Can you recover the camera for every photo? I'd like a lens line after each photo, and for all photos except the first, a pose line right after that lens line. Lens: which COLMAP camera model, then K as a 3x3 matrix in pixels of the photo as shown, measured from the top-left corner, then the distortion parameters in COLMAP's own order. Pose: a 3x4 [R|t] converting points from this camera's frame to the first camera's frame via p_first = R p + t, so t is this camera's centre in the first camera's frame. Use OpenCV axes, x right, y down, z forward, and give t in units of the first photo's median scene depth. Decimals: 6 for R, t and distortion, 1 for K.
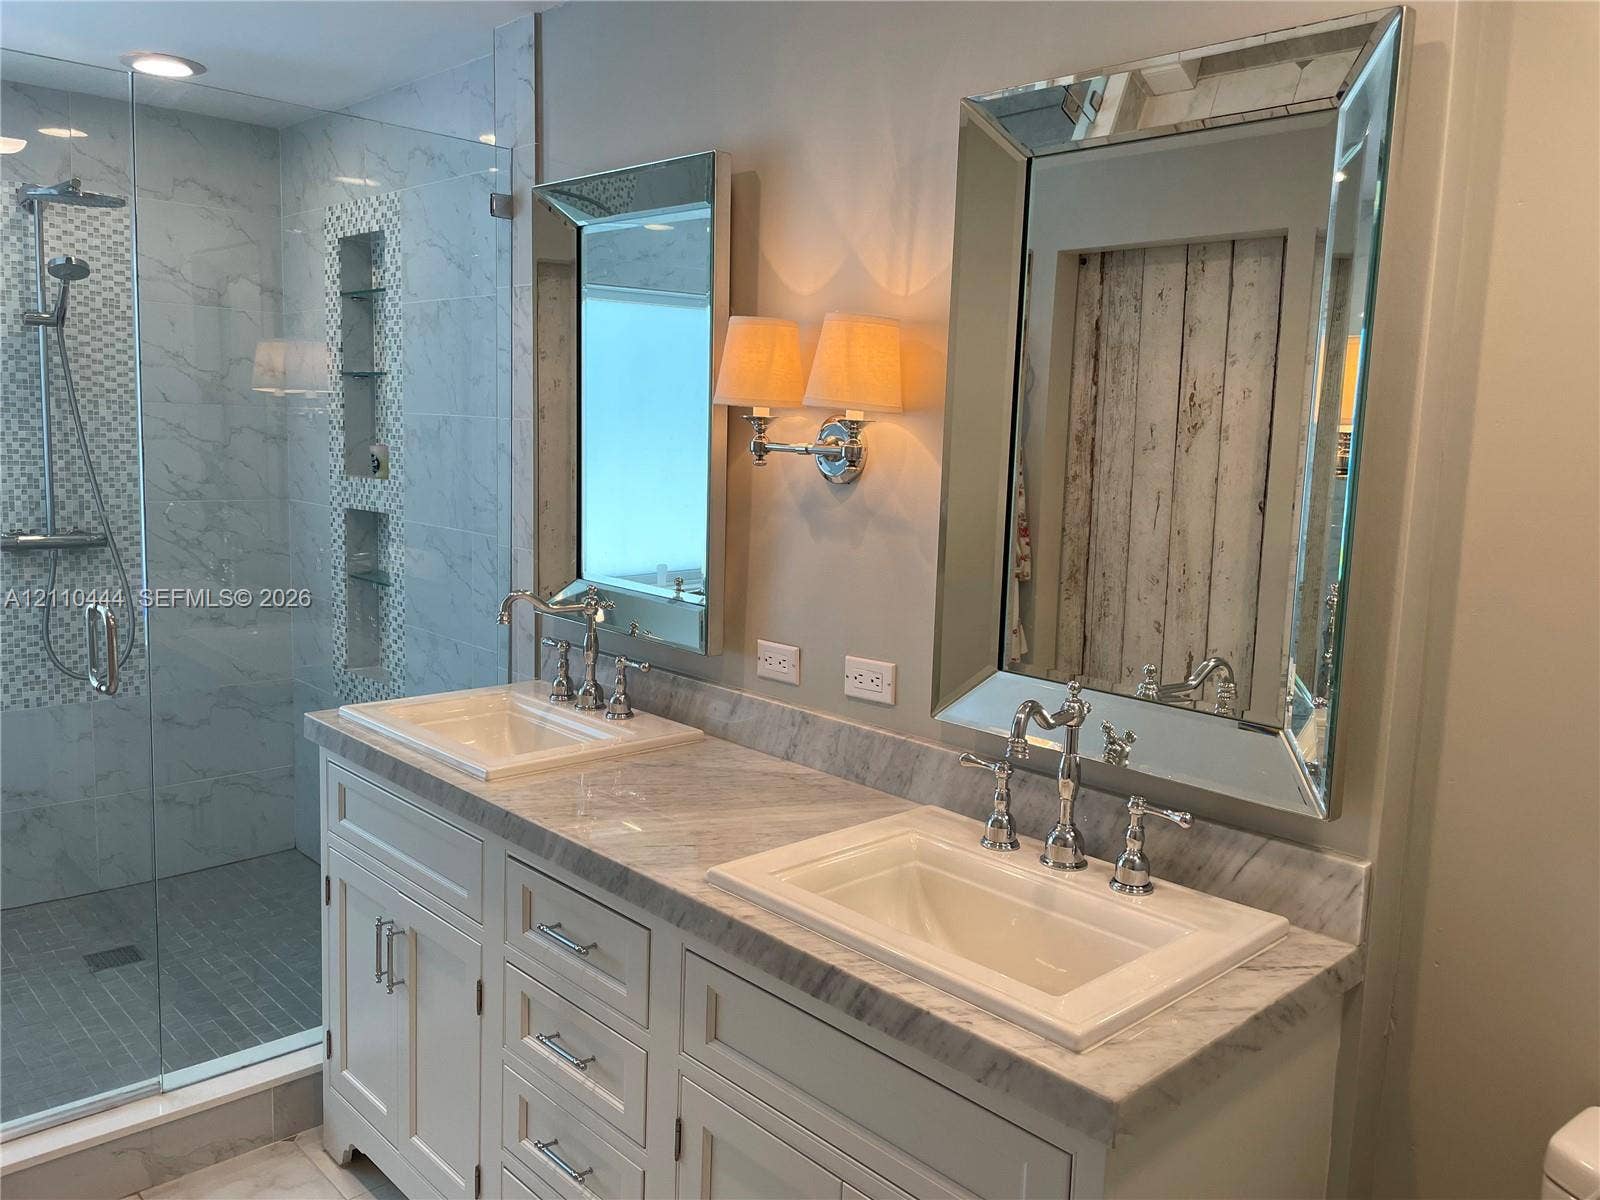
lens RADIAL K [[1218.7, 0, 803.3], [0, 1218.7, 593.4], [0, 0, 1]] dist [0.106428, -0.141896]
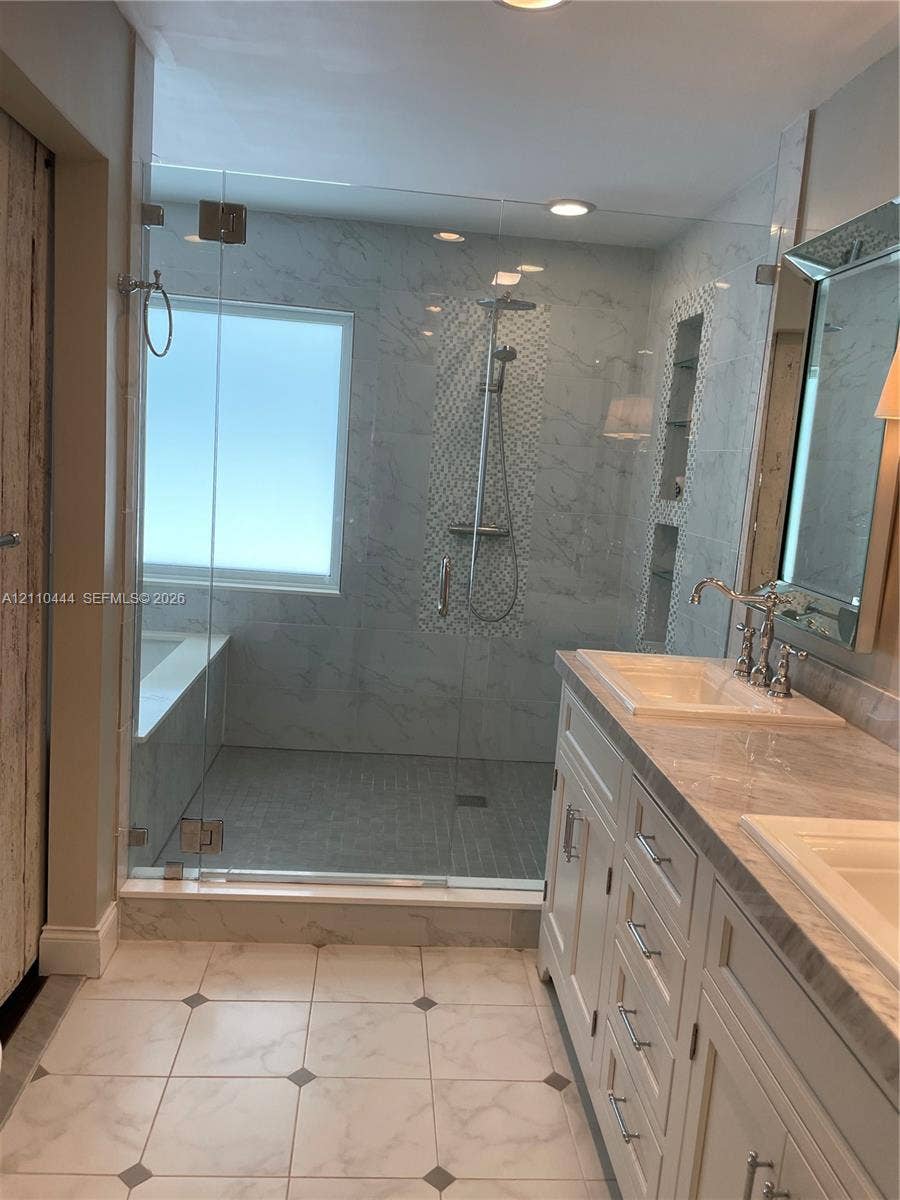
lens RADIAL K [[914.0, 0, 453.2], [0, 914.0, 603.0], [0, 0, 1]] dist [0.106428, -0.141896]
pose [[0.779897, 0.121828, -0.613937, 0.097098], [-0.131809, 0.990846, 0.029181, 0.020280], [0.611872, 0.058164, 0.788816, 0.075753]]
